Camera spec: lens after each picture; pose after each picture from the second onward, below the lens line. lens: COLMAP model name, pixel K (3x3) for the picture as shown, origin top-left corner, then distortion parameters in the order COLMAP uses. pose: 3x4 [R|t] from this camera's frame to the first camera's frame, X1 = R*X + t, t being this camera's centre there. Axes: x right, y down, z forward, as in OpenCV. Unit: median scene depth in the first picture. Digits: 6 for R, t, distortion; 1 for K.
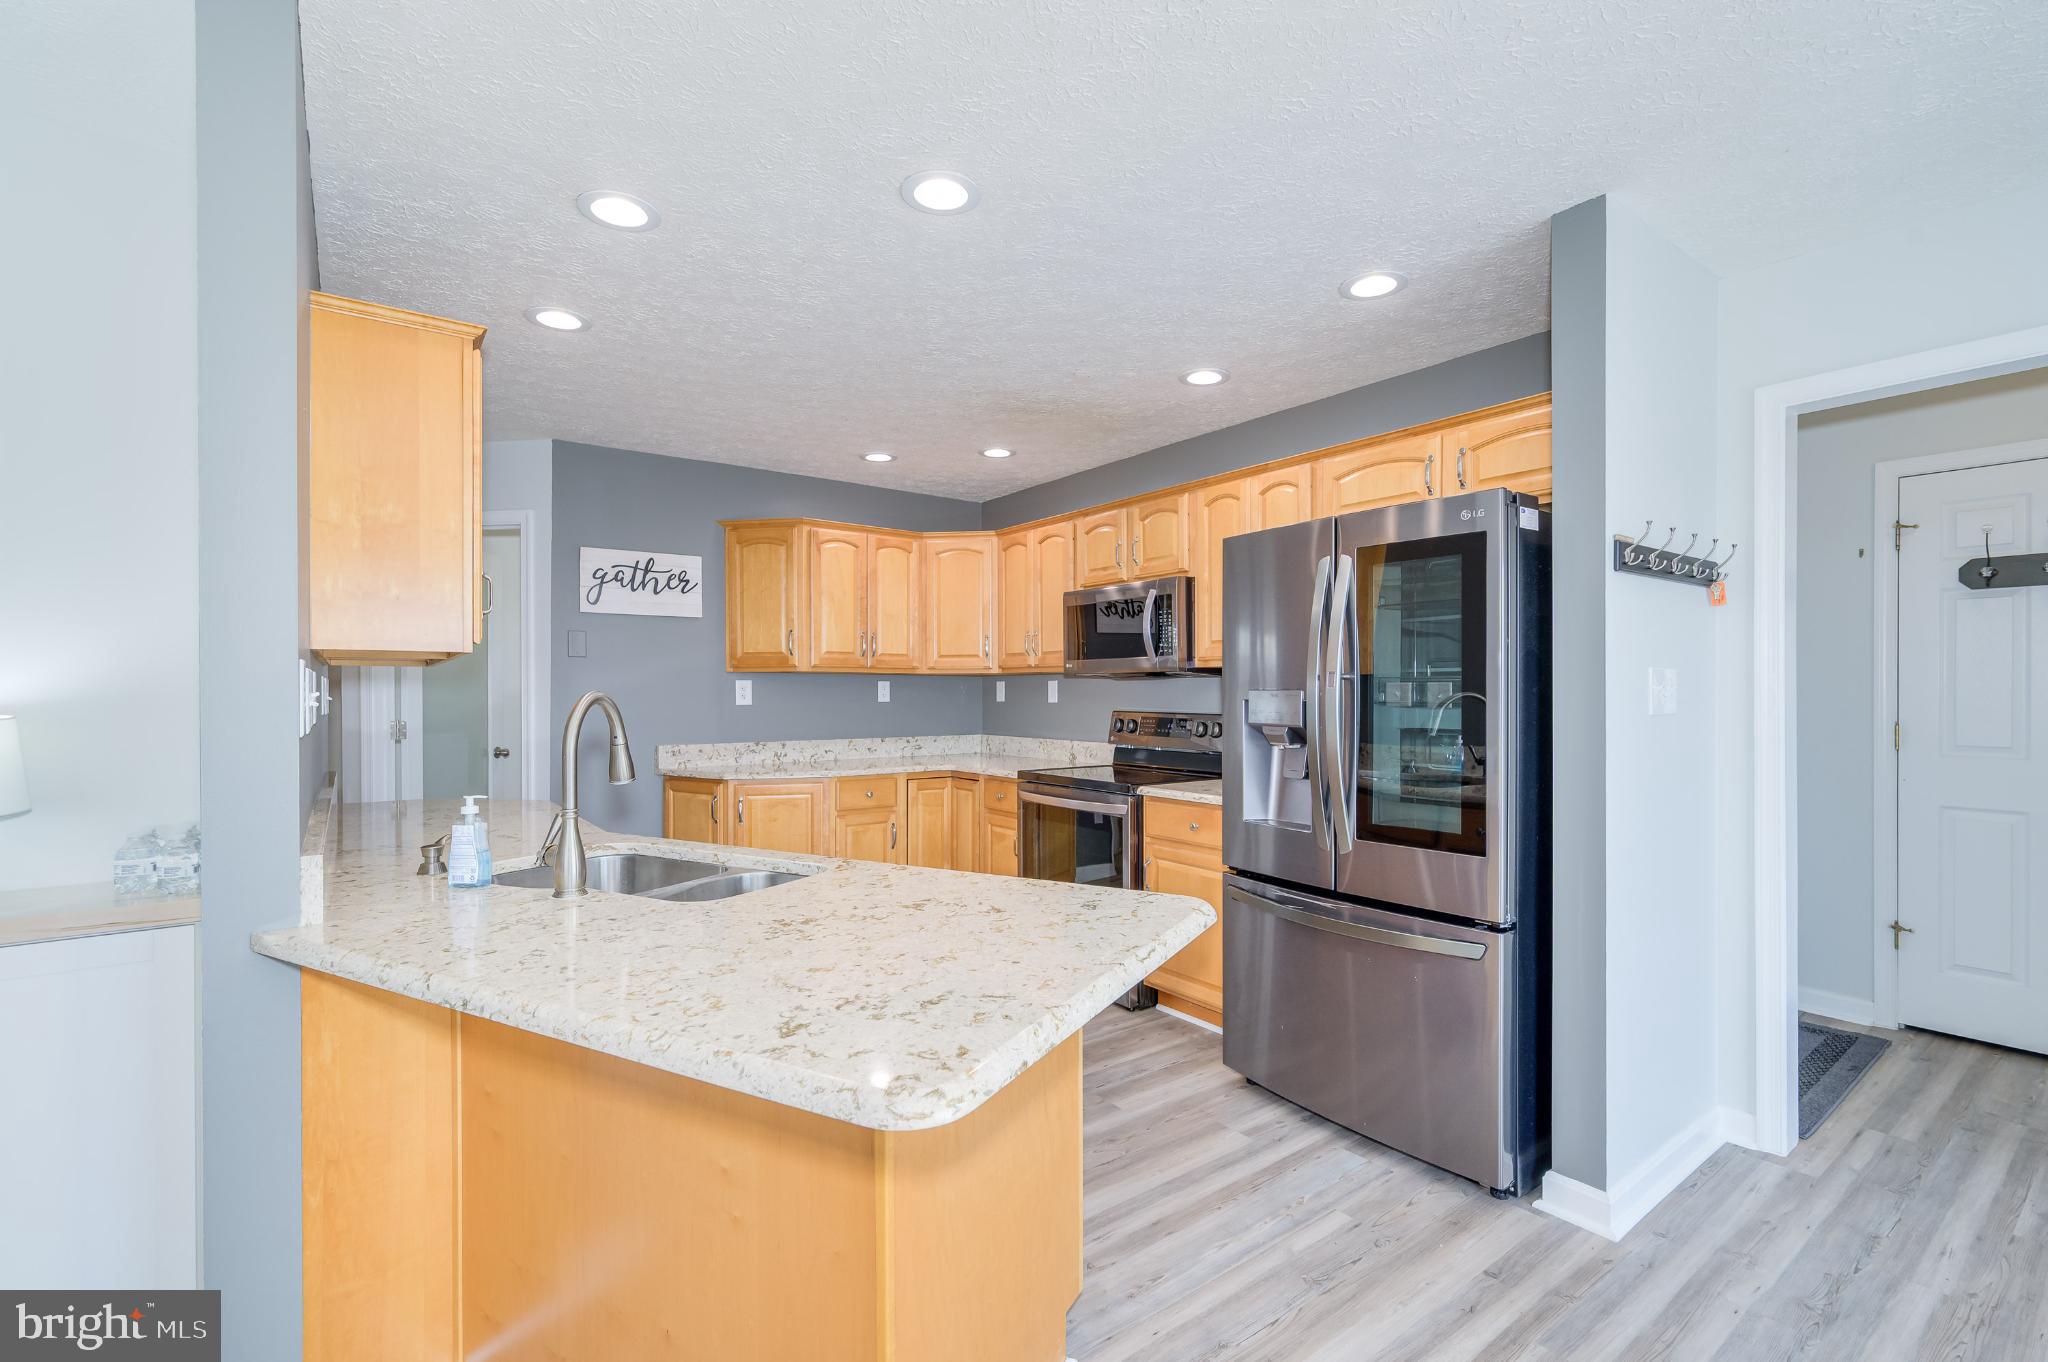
lens RADIAL K [[917.2, 0, 1019.0], [0, 917.2, 683.6], [0, 0, 1]] dist [0.003826, -0.000851]
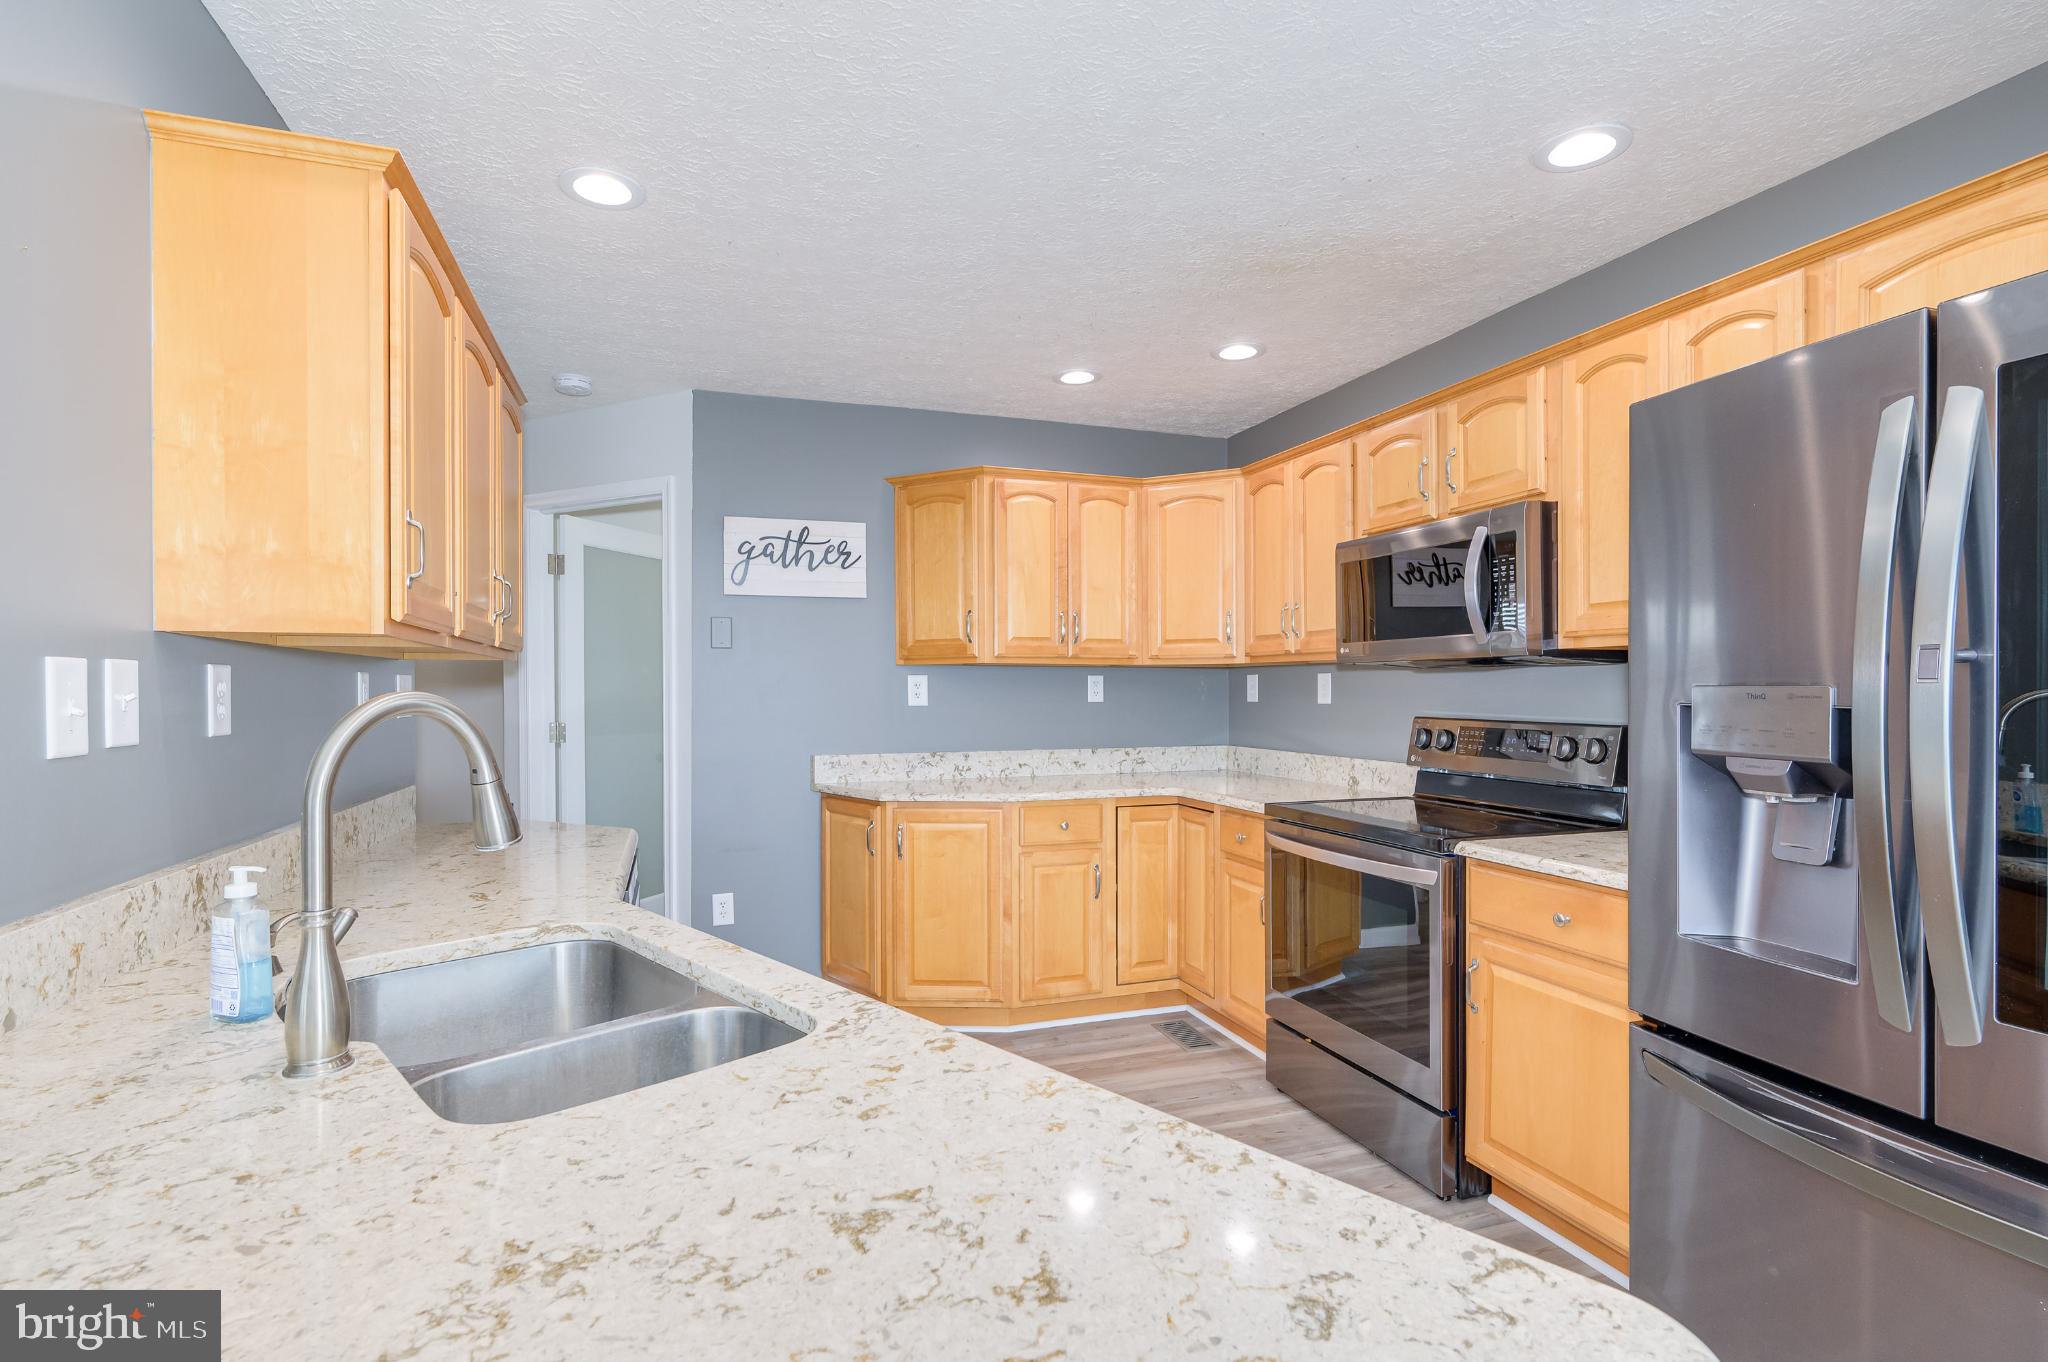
lens RADIAL K [[968.2, 0, 1002.5], [0, 968.2, 689.8], [0, 0, 1]] dist [0.002455, 0.000522]
pose [[0.953565, -0.001116, -0.301186, 0.031534], [0.004358, 0.999940, 0.010091, 0.001258], [0.301157, -0.010935, 0.953512, 0.258112]]
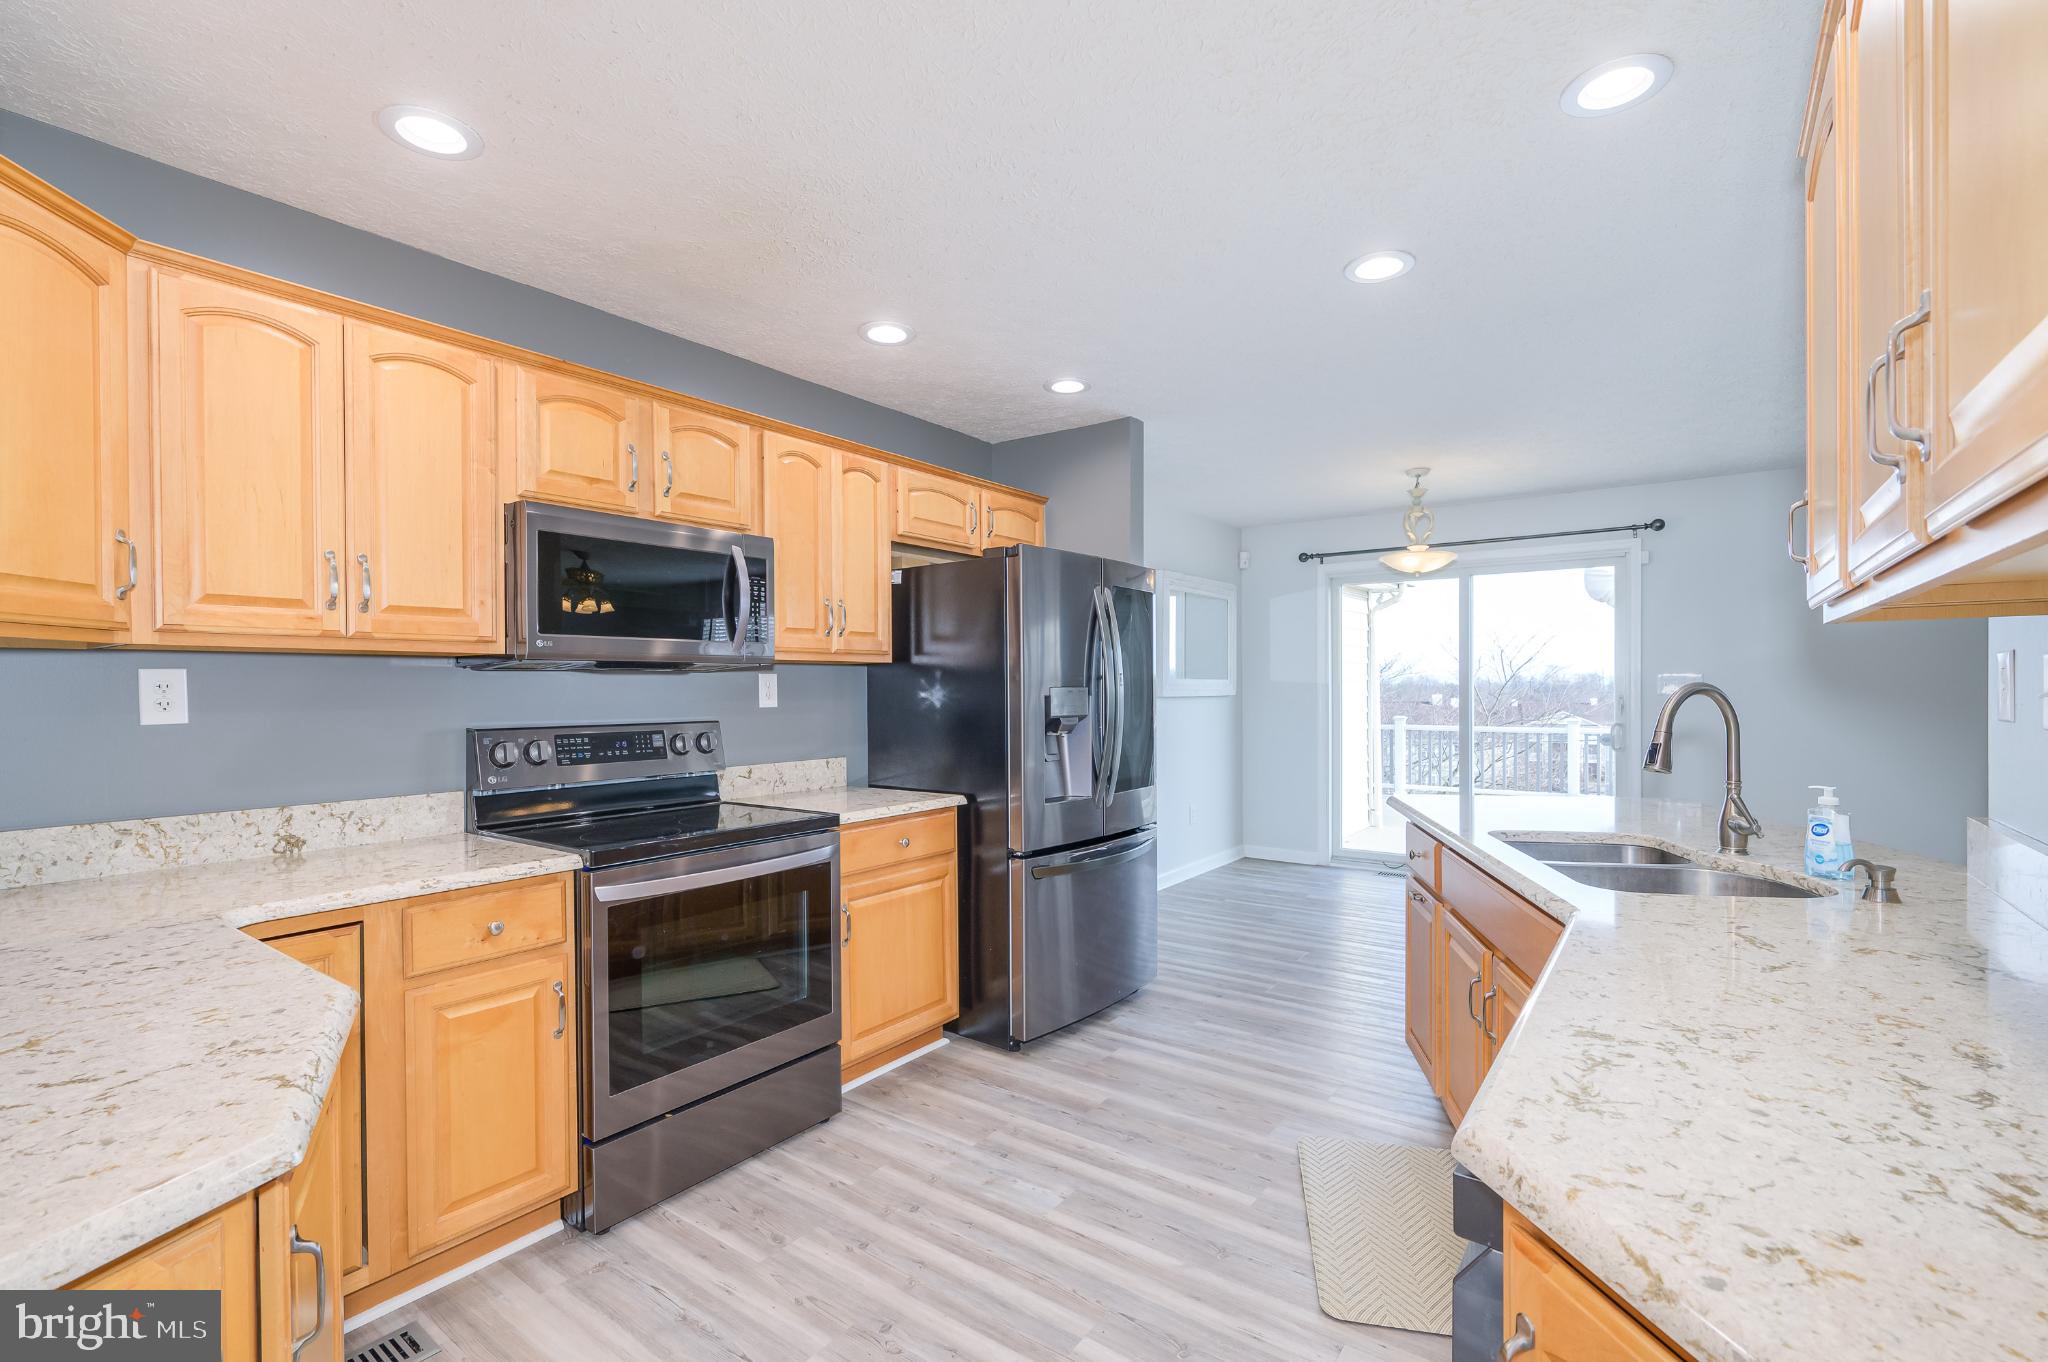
lens RADIAL K [[917.2, 0, 1040.9], [0, 917.2, 685.3], [0, 0, 1]] dist [0.003826, -0.000851]
pose [[-0.308844, 0.003096, 0.951108, -0.587408], [-0.000827, 0.999993, -0.003524, 0.006060], [-0.951112, -0.001875, -0.308839, 0.975124]]
